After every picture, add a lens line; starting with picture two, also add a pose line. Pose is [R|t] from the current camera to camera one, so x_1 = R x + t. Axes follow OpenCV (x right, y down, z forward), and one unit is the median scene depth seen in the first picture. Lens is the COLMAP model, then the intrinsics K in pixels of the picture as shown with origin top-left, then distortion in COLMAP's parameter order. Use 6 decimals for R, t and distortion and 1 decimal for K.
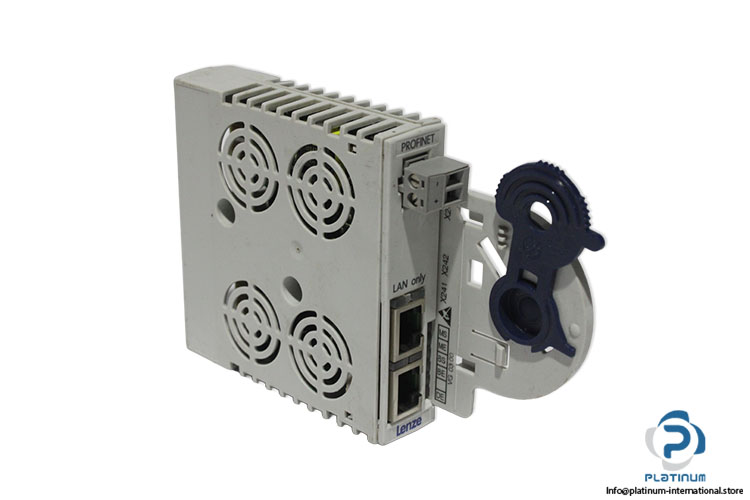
lens RADIAL K [[1349.6, 0, 375.0], [0, 1349.6, 250.0], [0, 0, 1]] dist [0.013284, 0.001837]
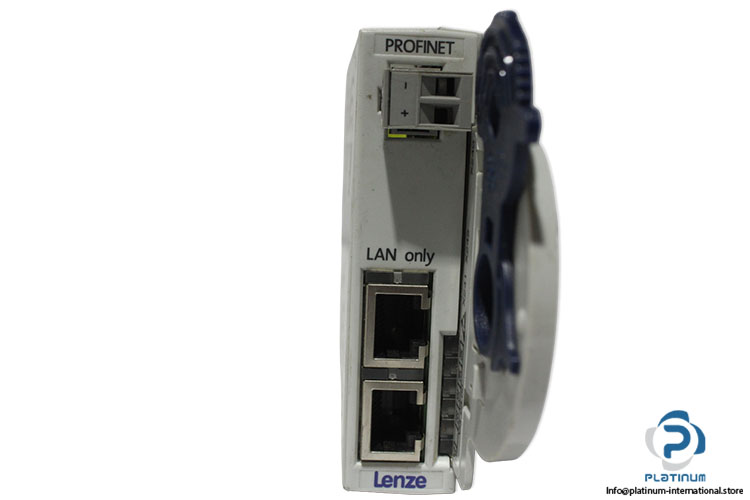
lens RADIAL K [[796.2, 0, 375.0], [0, 796.2, 250.0], [0, 0, 1]] dist [0.001011, 0.001244]
pose [[0.733921, 0.079785, -0.674533, 0.296990], [-0.270285, 0.945371, -0.182261, 0.101405], [0.623143, 0.316081, 0.715392, 0.698377]]
